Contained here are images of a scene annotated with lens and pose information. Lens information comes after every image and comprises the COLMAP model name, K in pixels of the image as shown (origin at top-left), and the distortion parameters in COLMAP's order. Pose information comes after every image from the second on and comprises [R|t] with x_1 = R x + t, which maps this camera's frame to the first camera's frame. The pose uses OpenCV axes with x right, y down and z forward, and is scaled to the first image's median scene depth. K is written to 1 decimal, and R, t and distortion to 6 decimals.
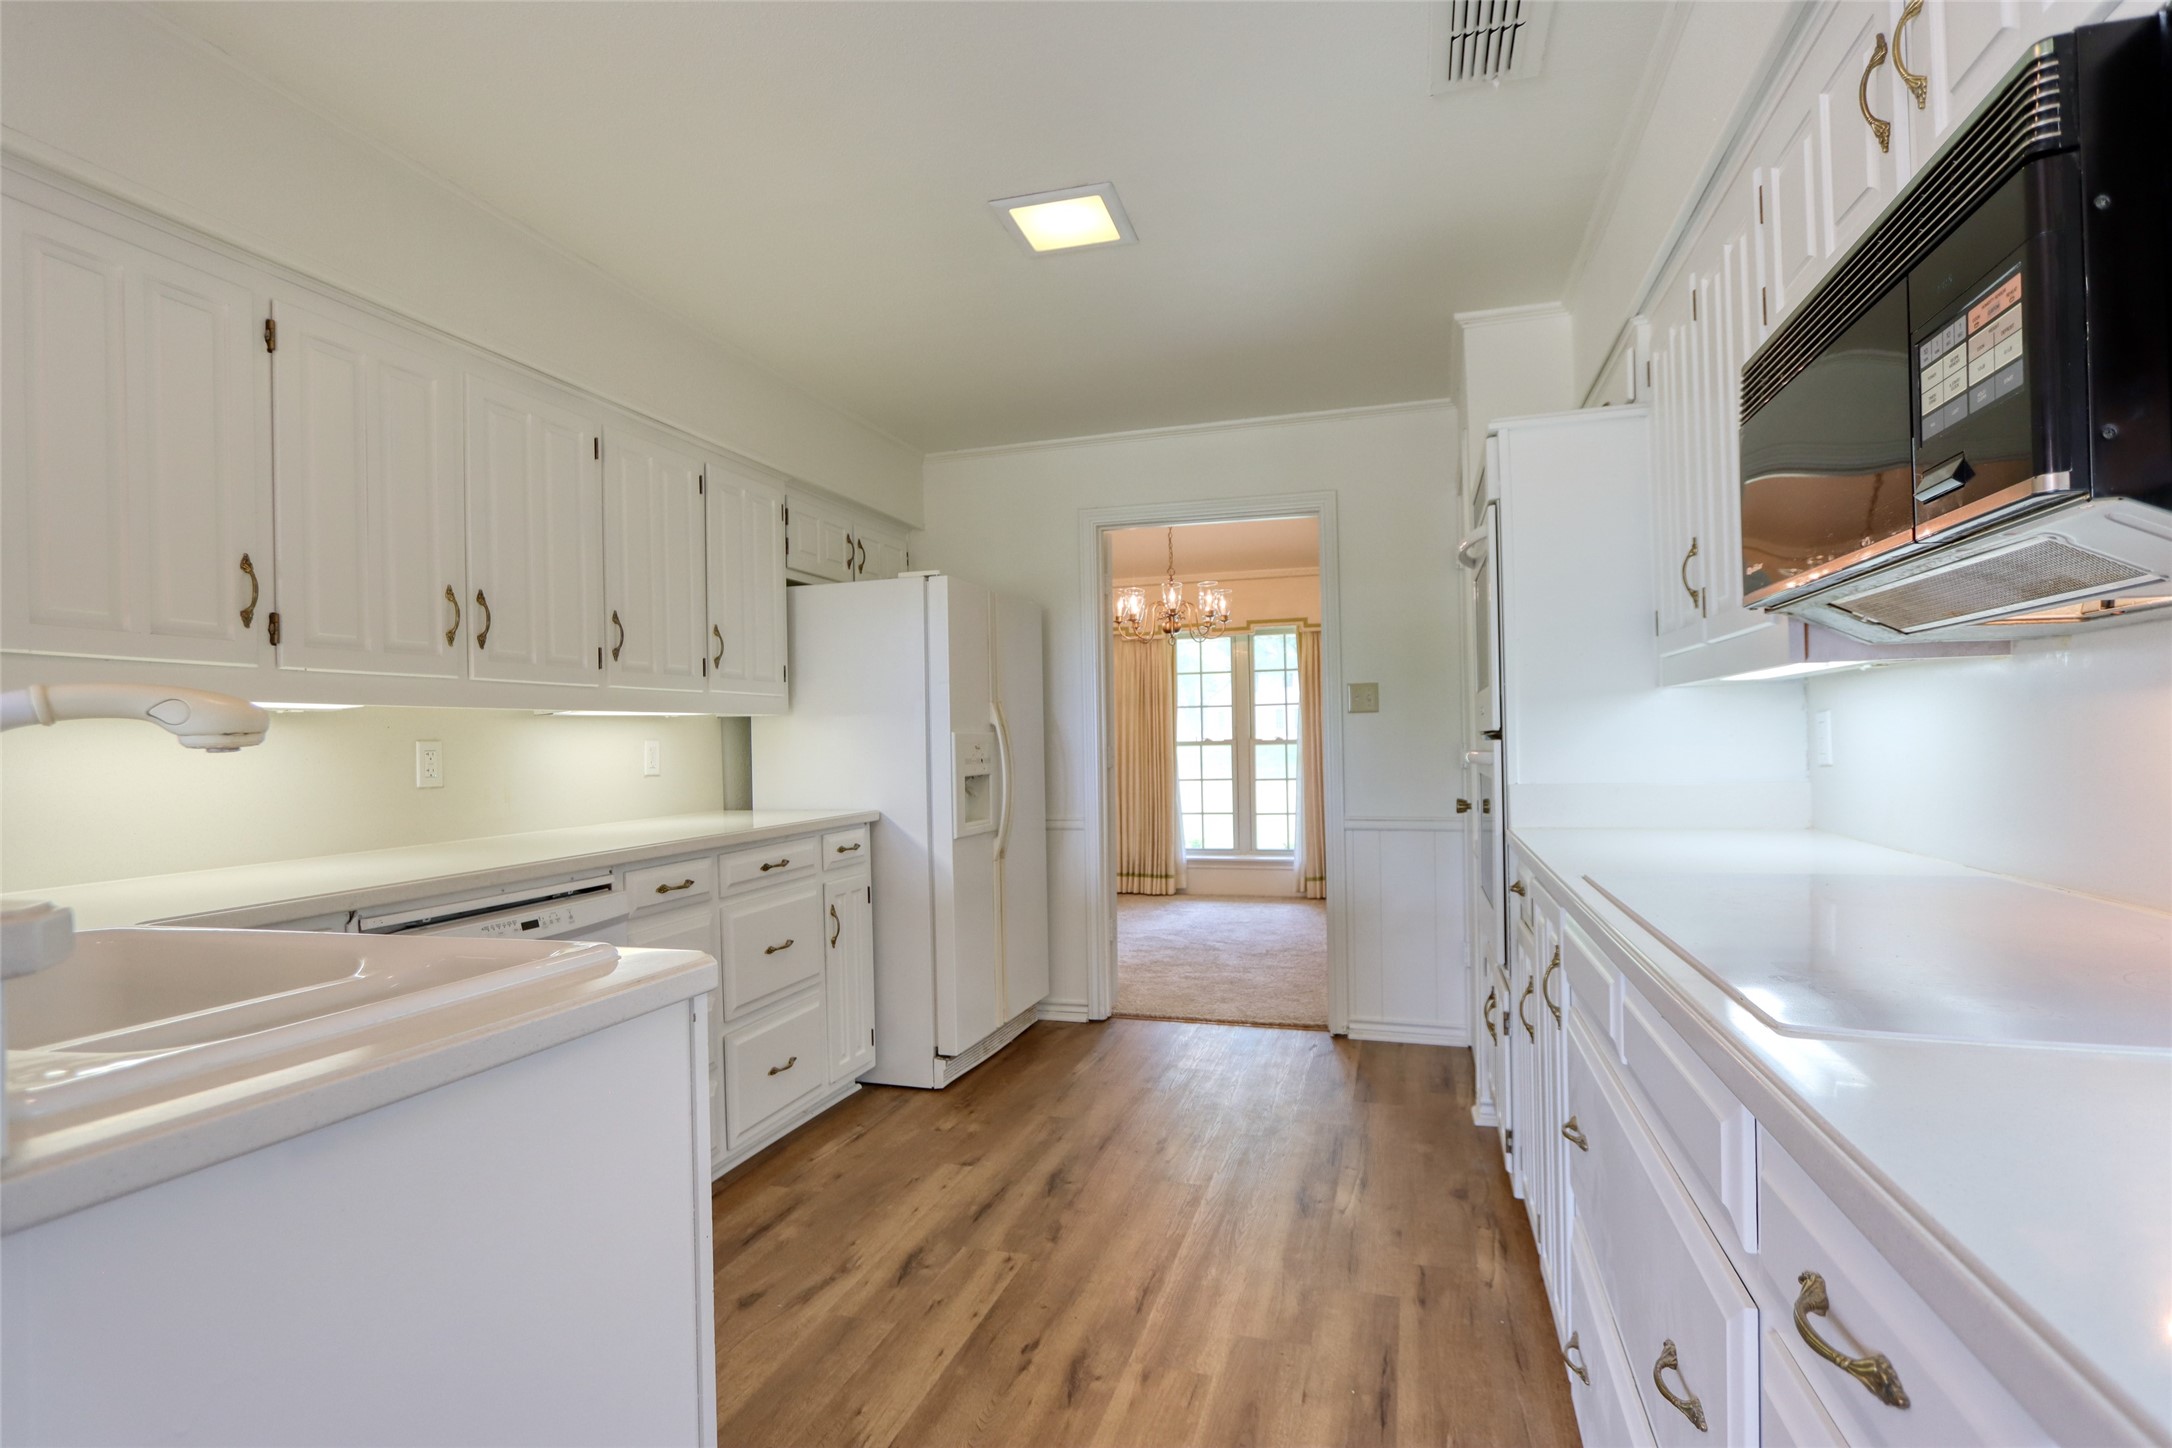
lens RADIAL K [[1064.3, 0, 1094.9], [0, 1064.3, 744.3], [0, 0, 1]] dist [-0.019285, 0.001722]
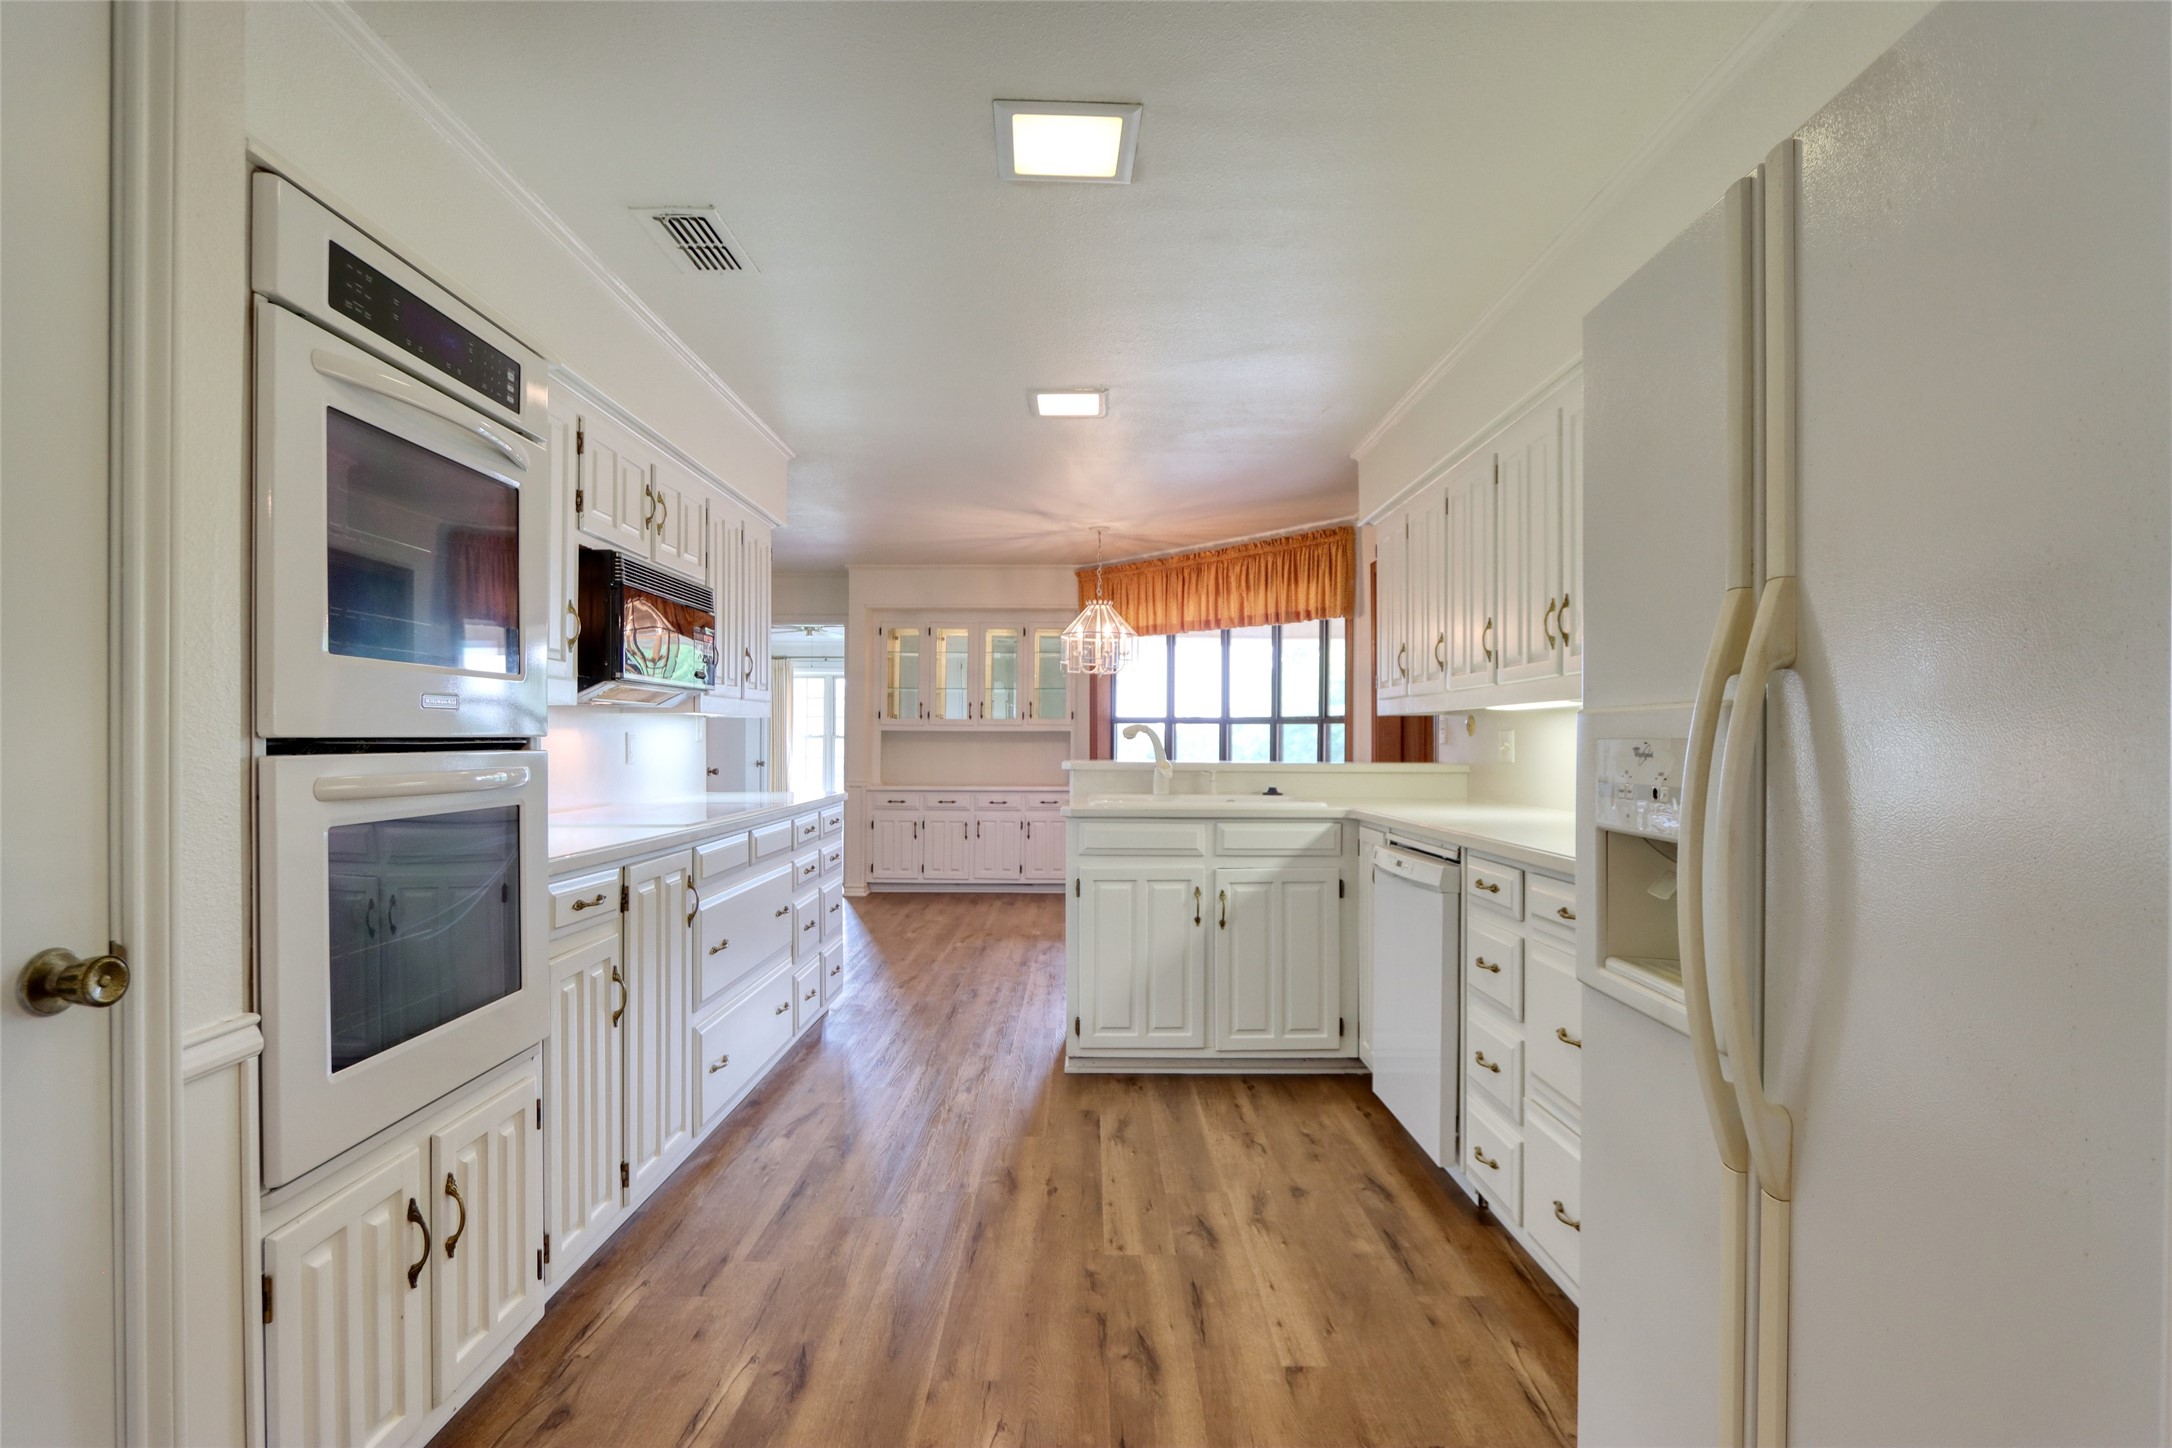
lens RADIAL K [[1064.3, 0, 1094.9], [0, 1064.3, 744.3], [0, 0, 1]] dist [-0.019285, 0.001722]
pose [[-0.955999, 0.021323, -0.292595, 0.235461], [0.017757, 0.999732, 0.014839, -0.013915], [0.292833, 0.008991, -0.956121, 2.011384]]
